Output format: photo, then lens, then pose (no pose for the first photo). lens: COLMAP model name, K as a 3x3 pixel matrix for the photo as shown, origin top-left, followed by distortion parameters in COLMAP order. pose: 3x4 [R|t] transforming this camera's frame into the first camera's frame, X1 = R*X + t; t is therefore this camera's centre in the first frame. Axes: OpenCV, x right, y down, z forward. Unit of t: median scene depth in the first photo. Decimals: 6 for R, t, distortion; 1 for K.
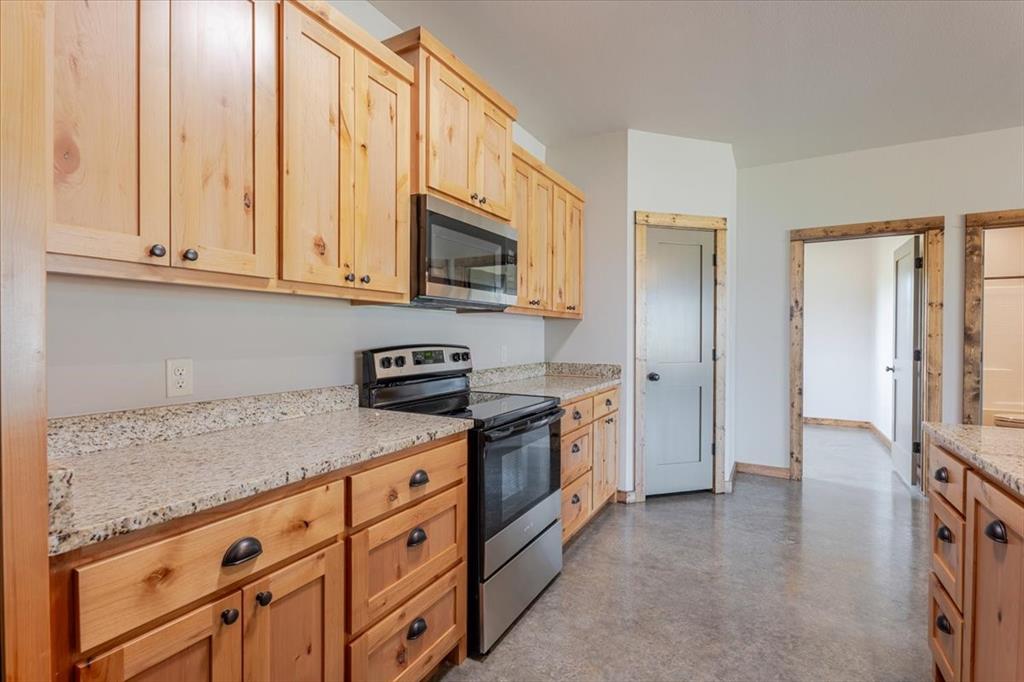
lens RADIAL K [[479.5, 0, 509.2], [0, 479.5, 338.1], [0, 0, 1]] dist [0.003843, 0.000338]
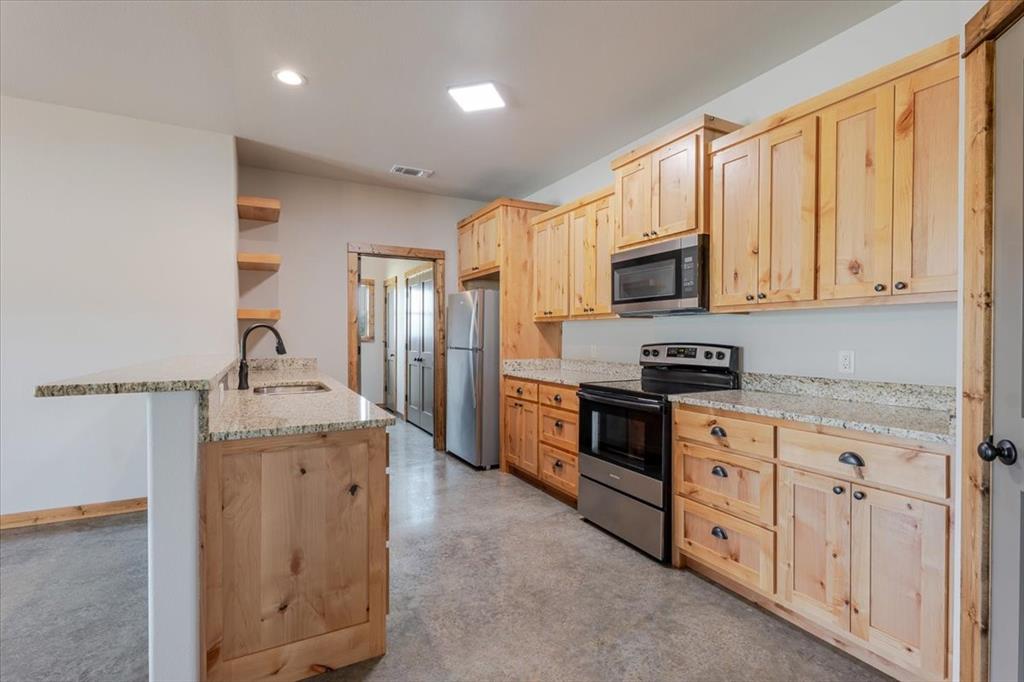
lens RADIAL K [[479.5, 0, 509.2], [0, 479.5, 338.1], [0, 0, 1]] dist [0.003843, 0.000338]
pose [[-0.553607, -0.000982, -0.832778, 1.285826], [-0.009122, 0.999946, 0.004885, -0.002038], [0.832728, 0.010301, -0.553586, 1.442315]]
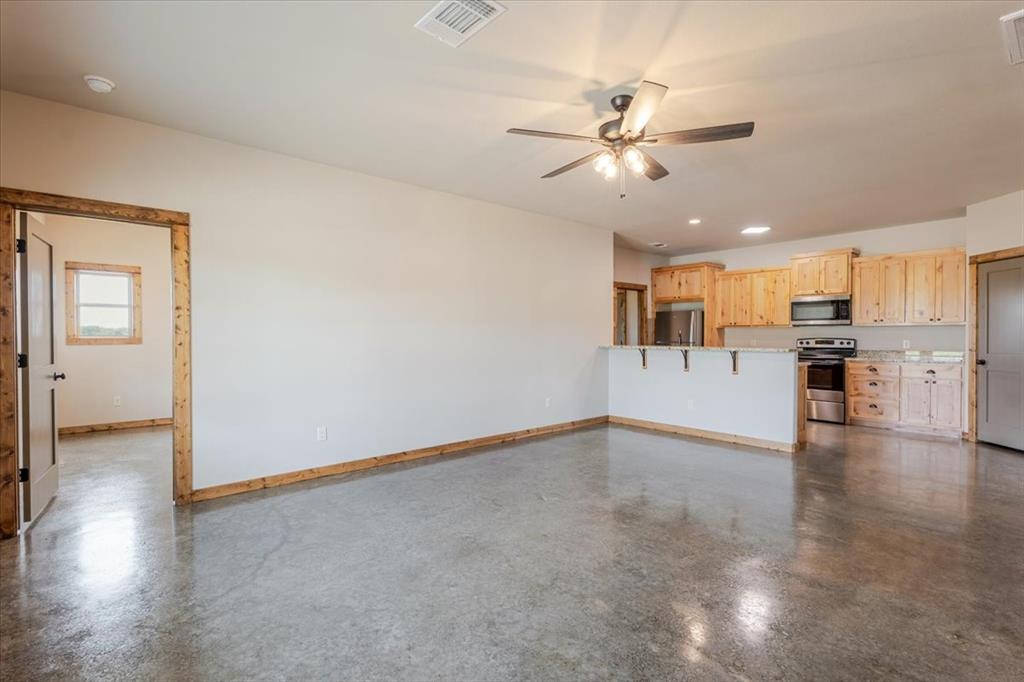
lens RADIAL K [[479.5, 0, 509.2], [0, 479.5, 338.1], [0, 0, 1]] dist [0.003843, 0.000338]
pose [[-0.353607, 0.004975, -0.935381, 3.638517], [-0.004660, 0.999964, 0.007081, 0.001757], [0.935383, 0.006863, -0.353571, 0.225472]]
